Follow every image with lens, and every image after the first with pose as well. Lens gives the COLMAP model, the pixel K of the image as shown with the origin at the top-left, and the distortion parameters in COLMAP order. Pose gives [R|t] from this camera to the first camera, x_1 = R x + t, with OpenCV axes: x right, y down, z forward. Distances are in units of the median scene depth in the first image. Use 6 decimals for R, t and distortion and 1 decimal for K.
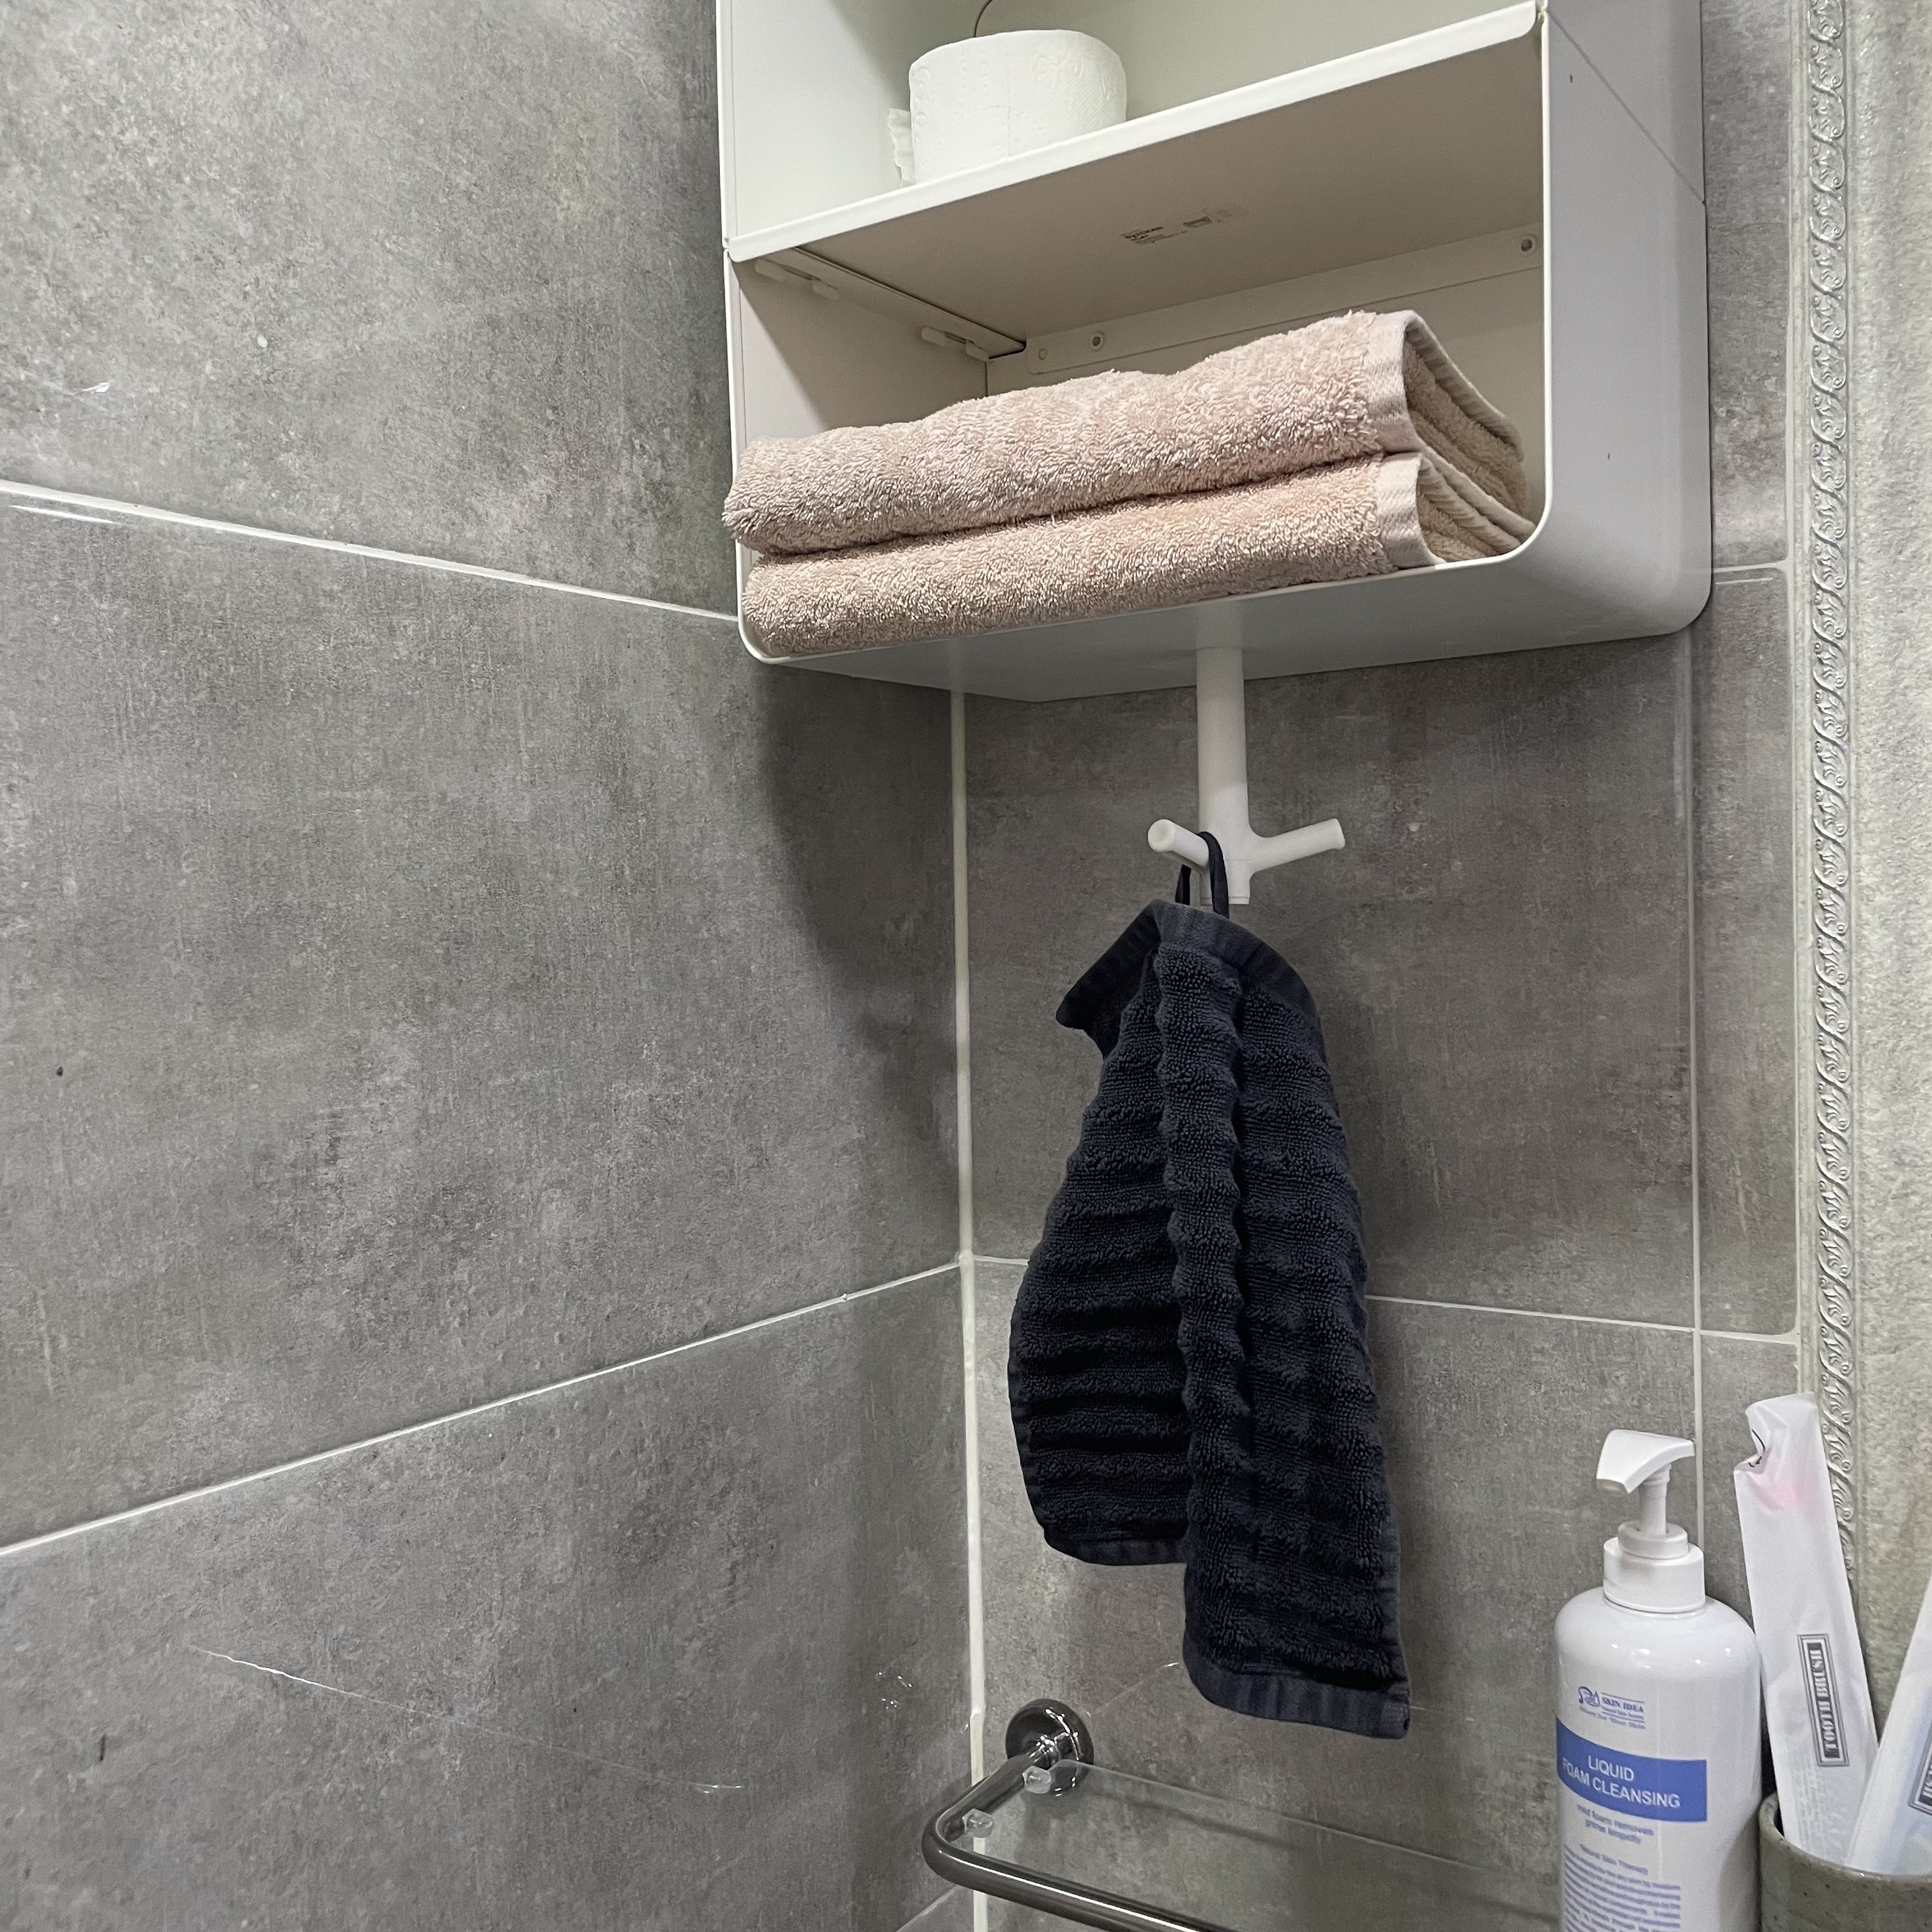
lens RADIAL K [[1939.1, 0, 967.0], [0, 1939.1, 968.6], [0, 0, 1]] dist [0.015239, 0.000000]
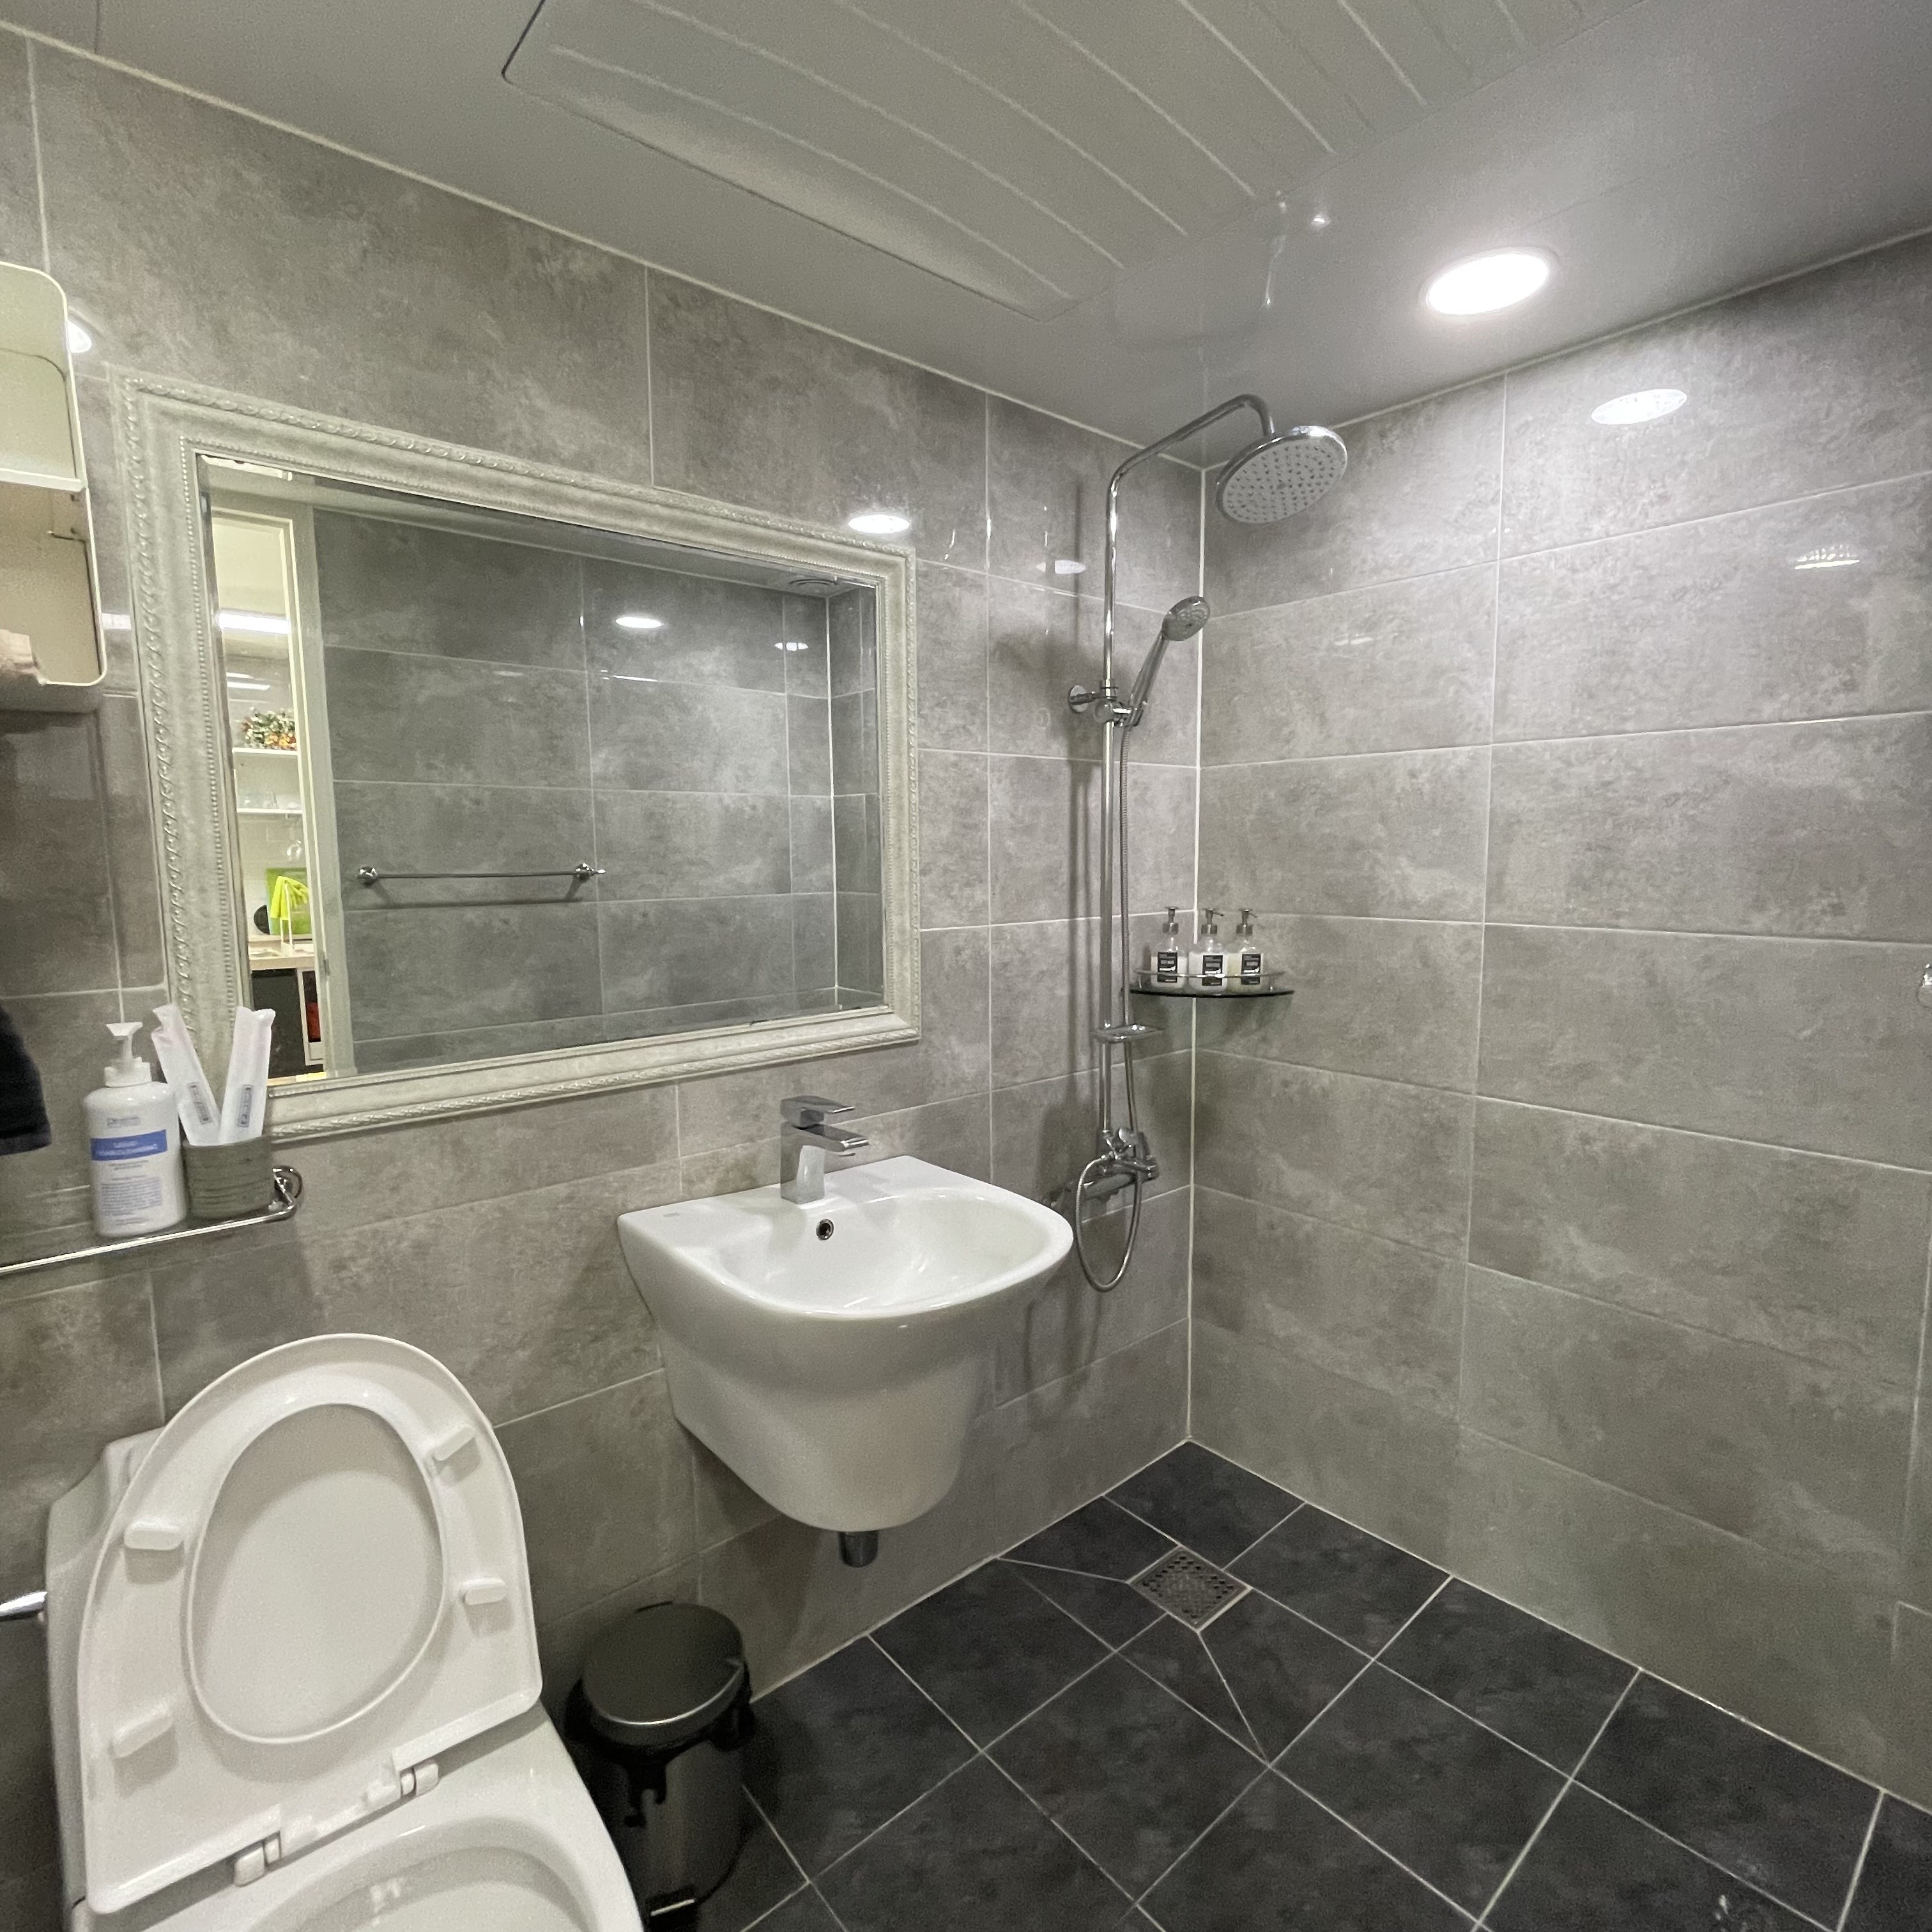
lens RADIAL K [[1036.1, 0, 968.9], [0, 1036.1, 964.5], [0, 0, 1]] dist [0.003422, 0.000698]
pose [[0.267640, -0.085832, 0.959688, -0.687728], [0.026309, 0.996304, 0.081769, 0.076734], [-0.963160, 0.003363, 0.268909, -0.485442]]
